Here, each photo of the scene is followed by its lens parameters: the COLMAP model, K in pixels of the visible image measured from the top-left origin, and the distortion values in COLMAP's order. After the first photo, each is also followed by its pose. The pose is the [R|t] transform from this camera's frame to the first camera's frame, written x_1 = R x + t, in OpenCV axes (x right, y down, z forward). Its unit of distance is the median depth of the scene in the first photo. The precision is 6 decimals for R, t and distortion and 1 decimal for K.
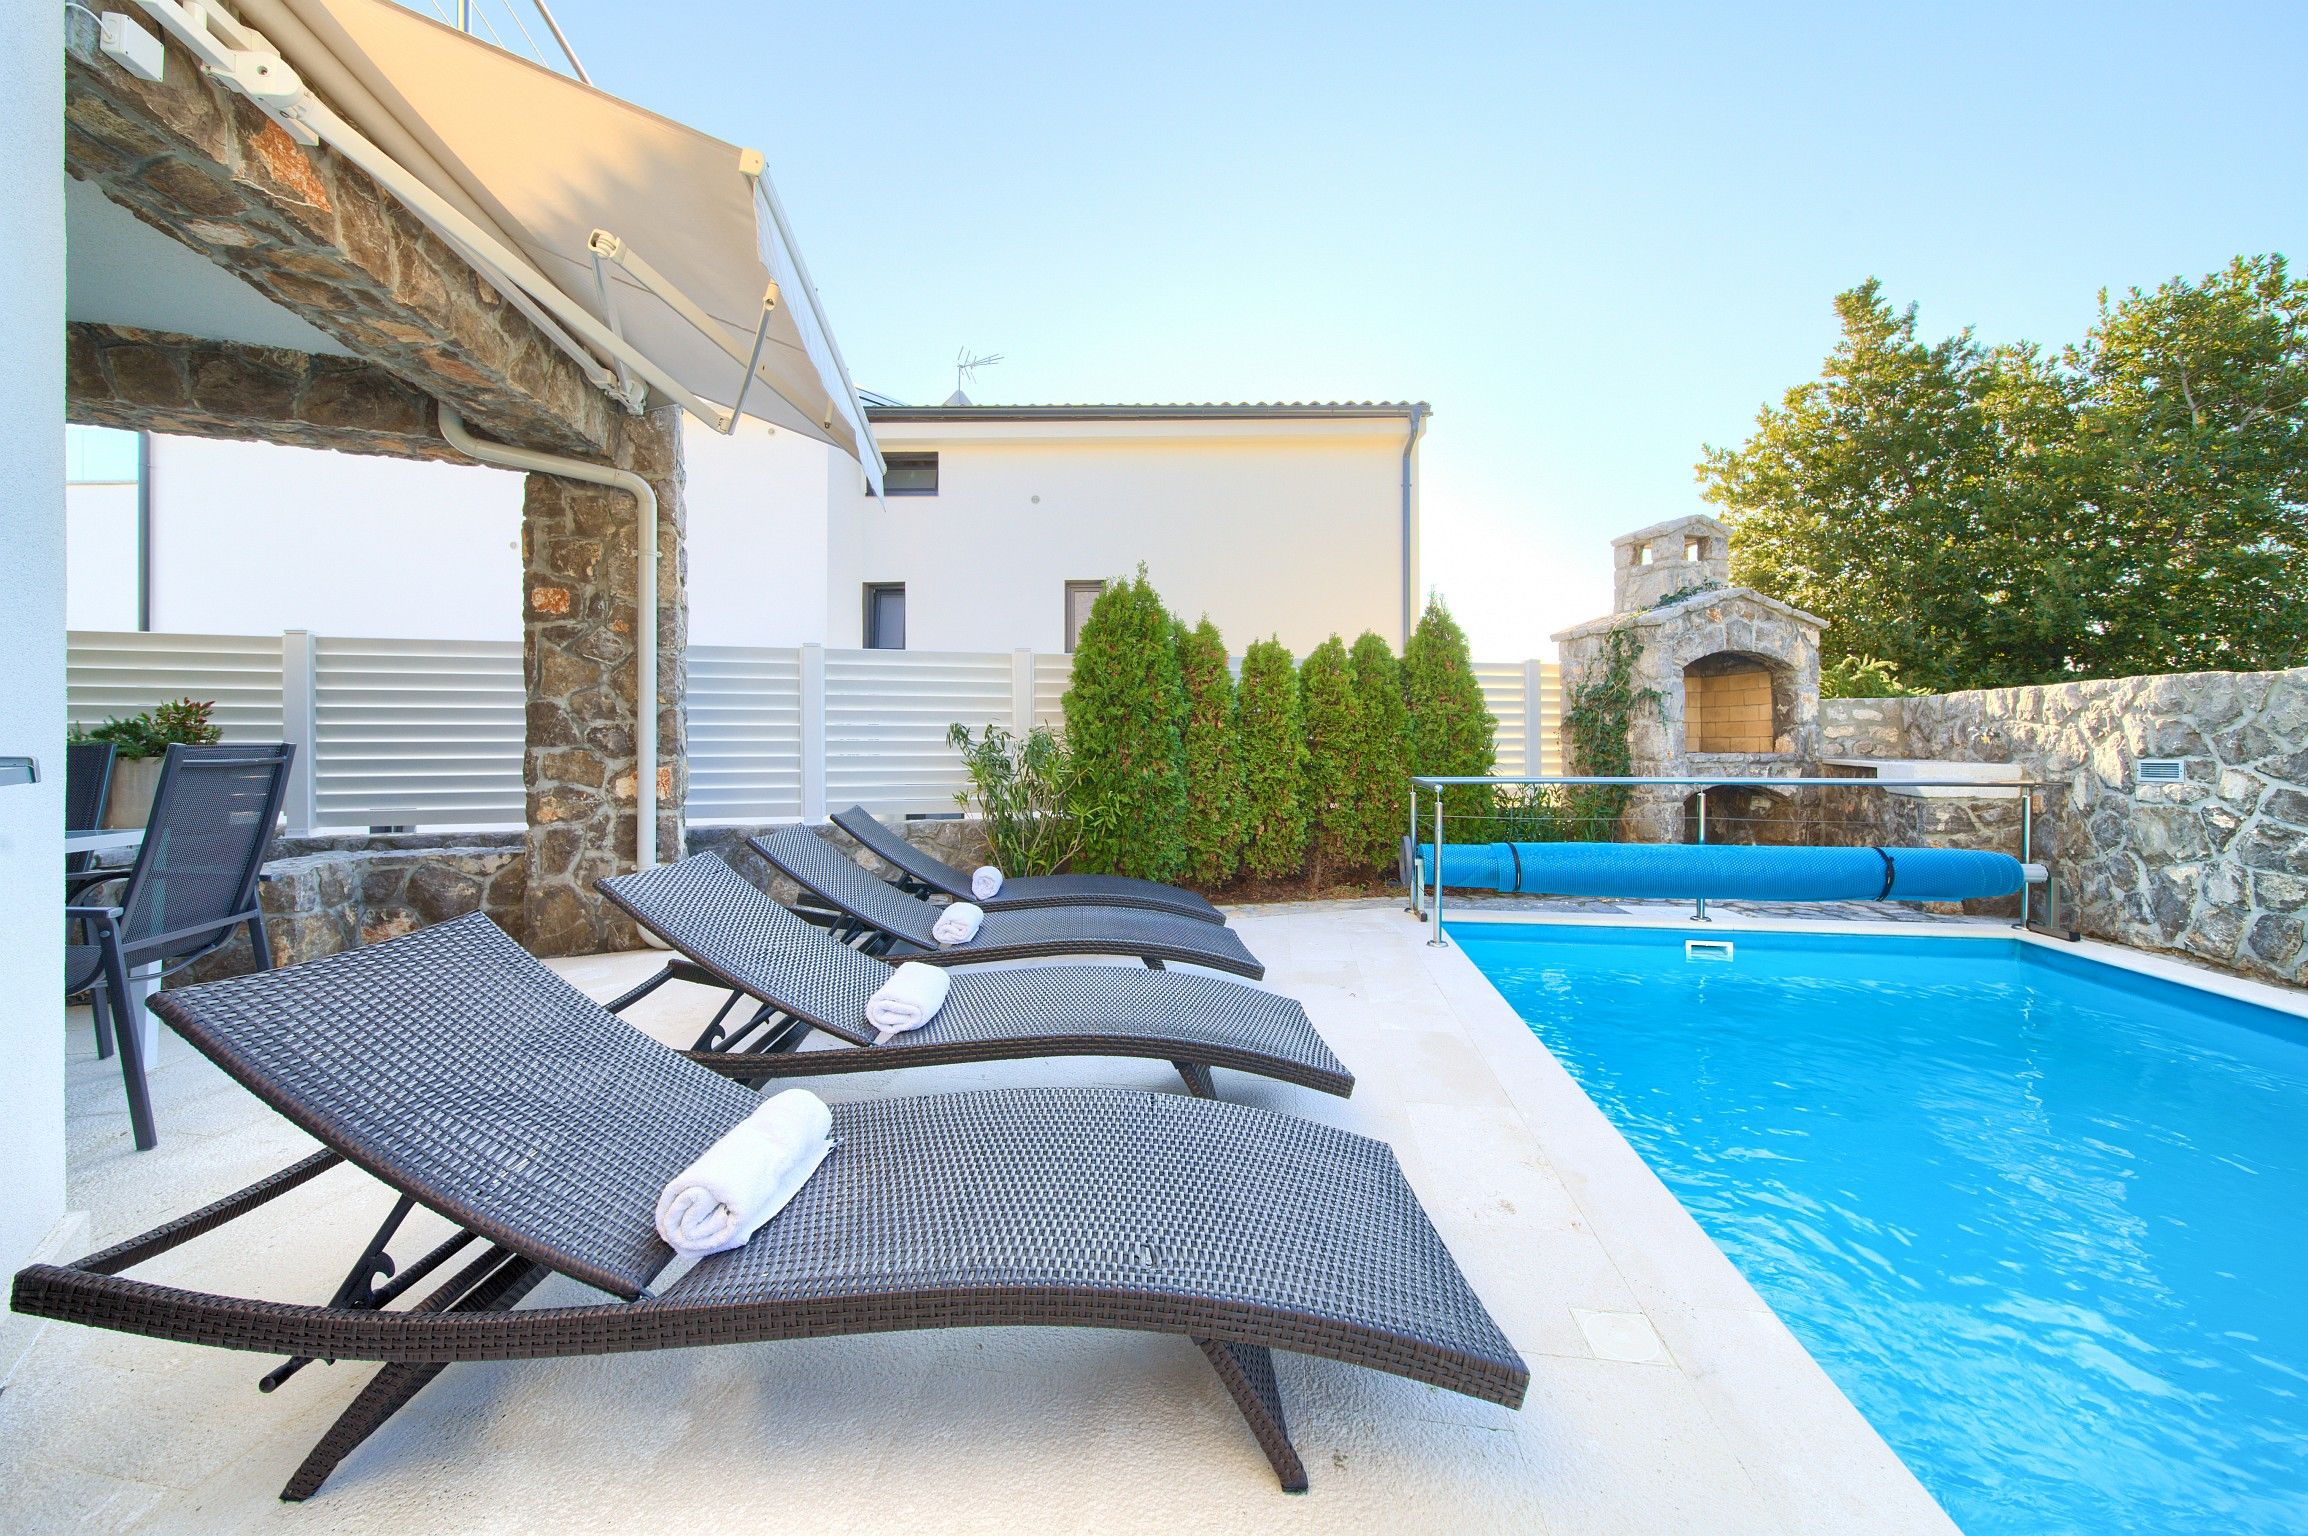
lens RADIAL K [[827.9, 0, 1154.3], [0, 827.9, 736.7], [0, 0, 1]] dist [0.002063, -0.000319]
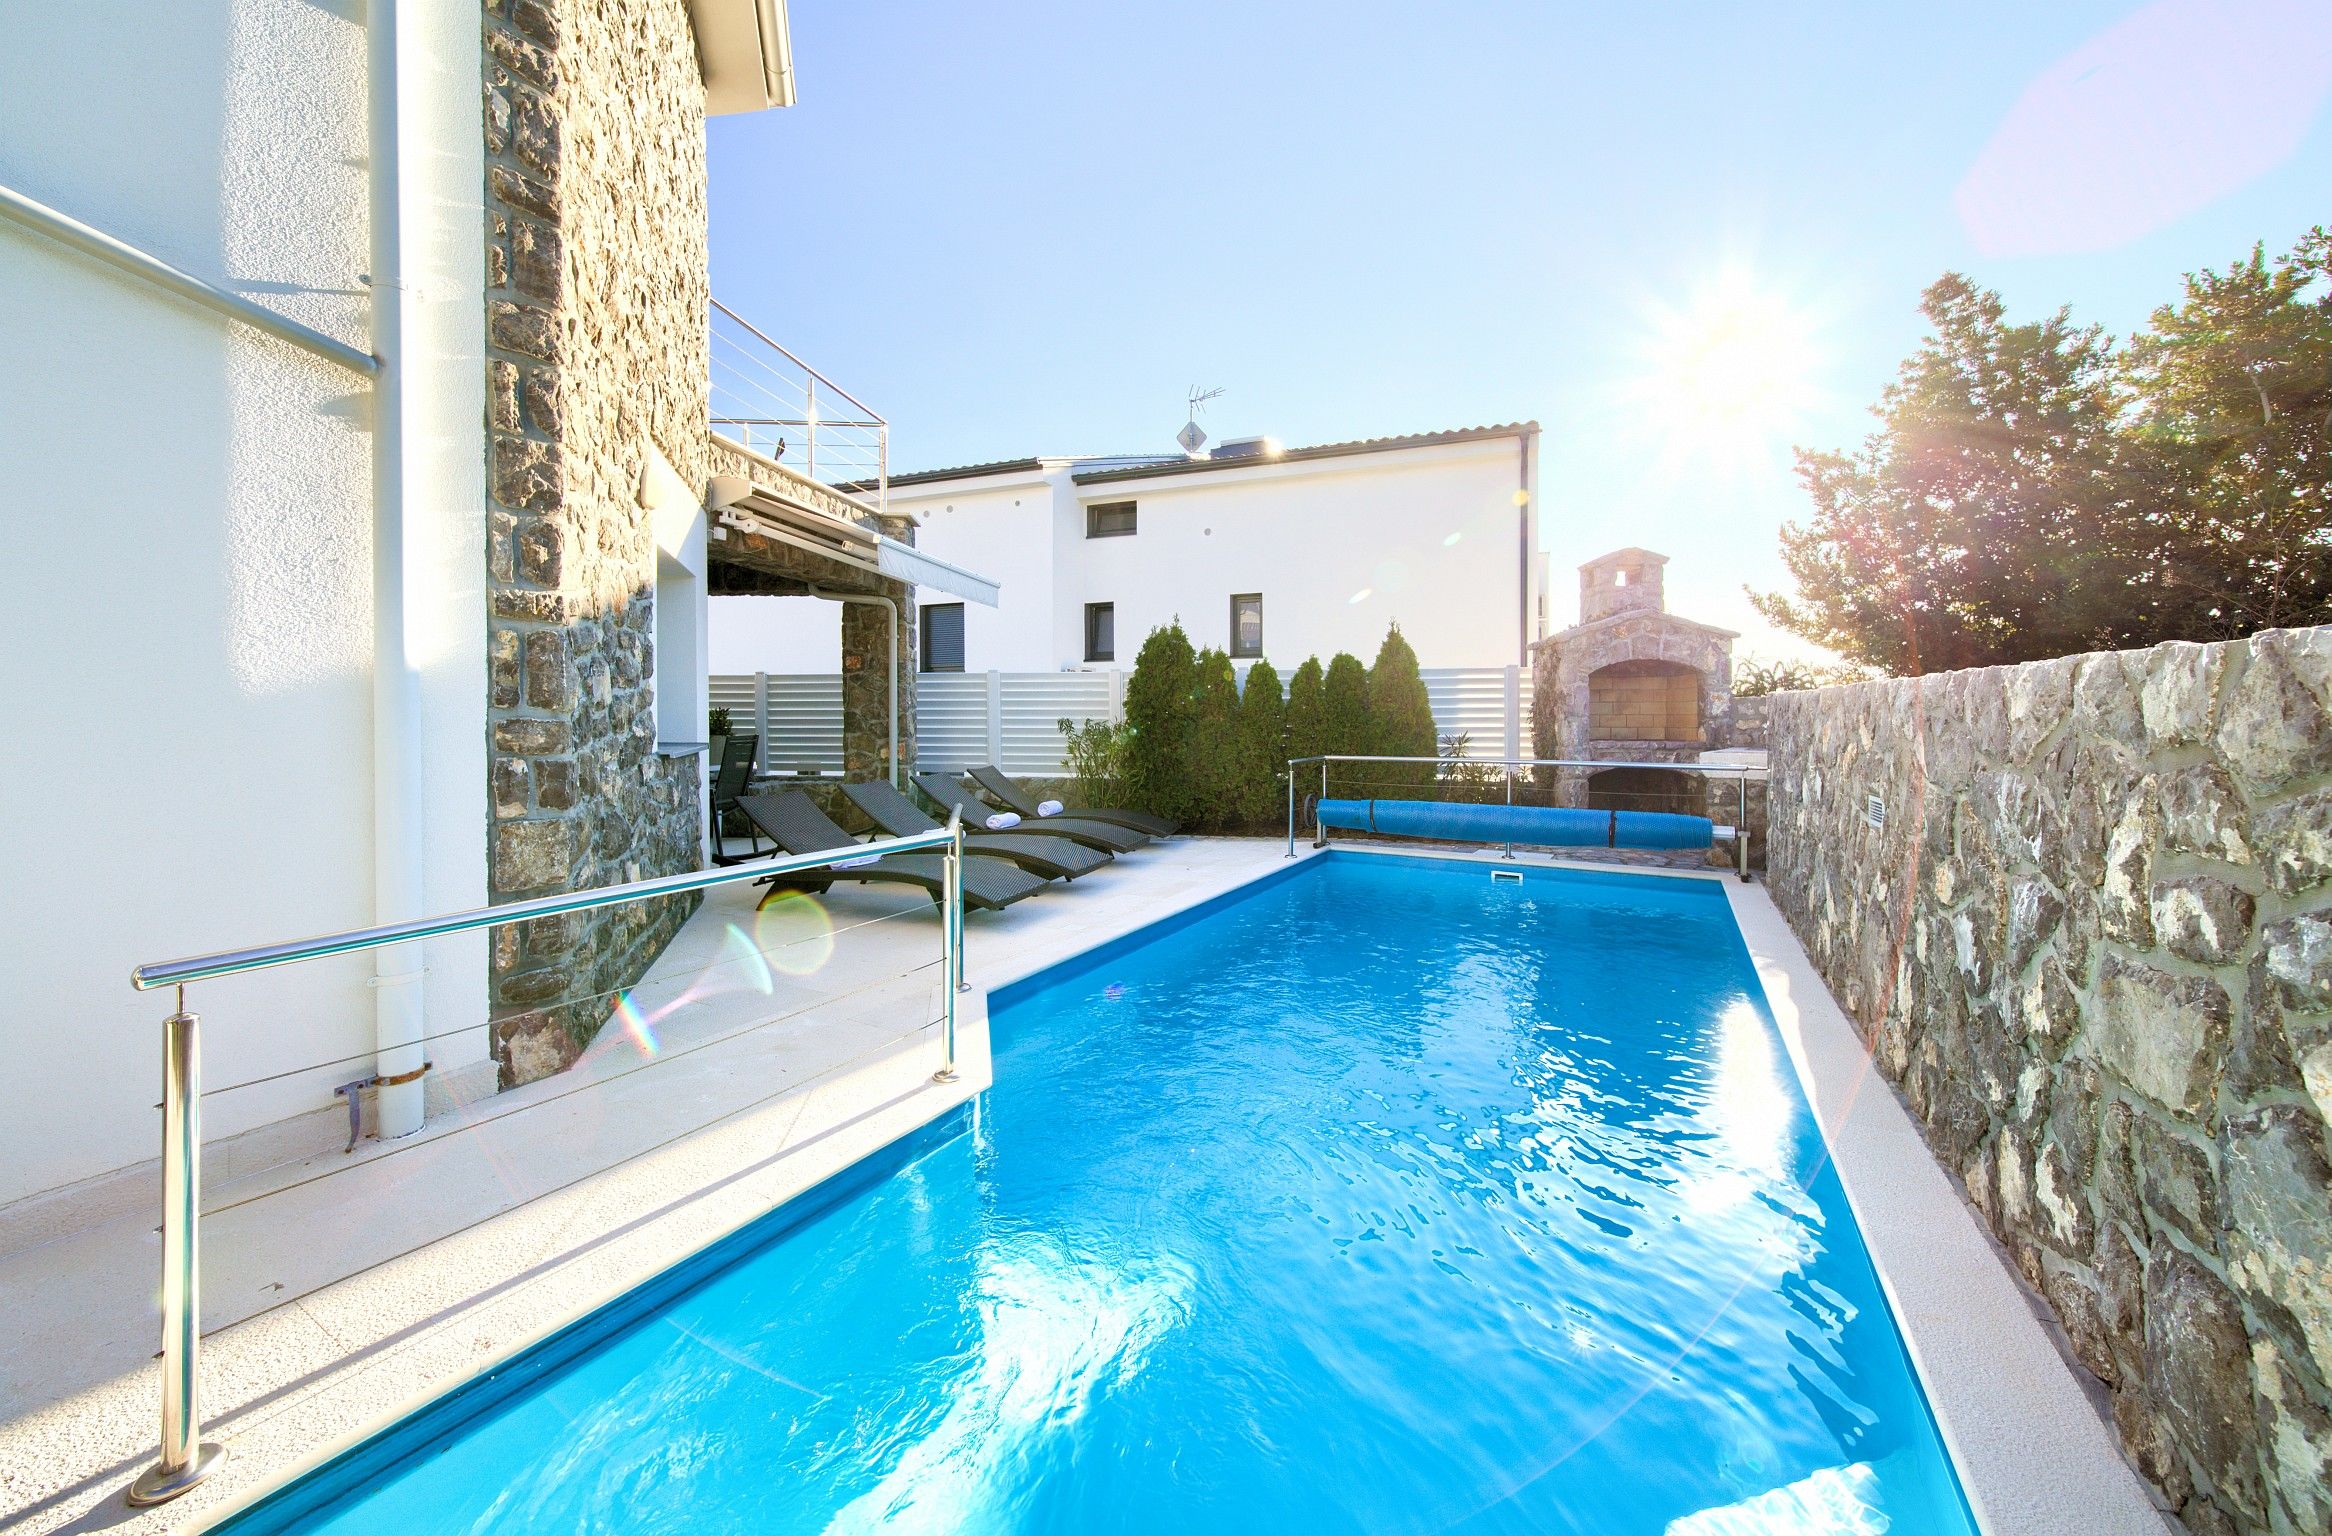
lens RADIAL K [[854.9, 0, 1164.4], [0, 854.9, 717.2], [0, 0, 1]] dist [-0.000197, -0.000042]
pose [[0.934671, 0.002310, -0.355506, 0.544526], [0.001277, 0.999951, 0.009855, -0.033993], [0.355511, -0.009665, 0.934622, -0.517274]]
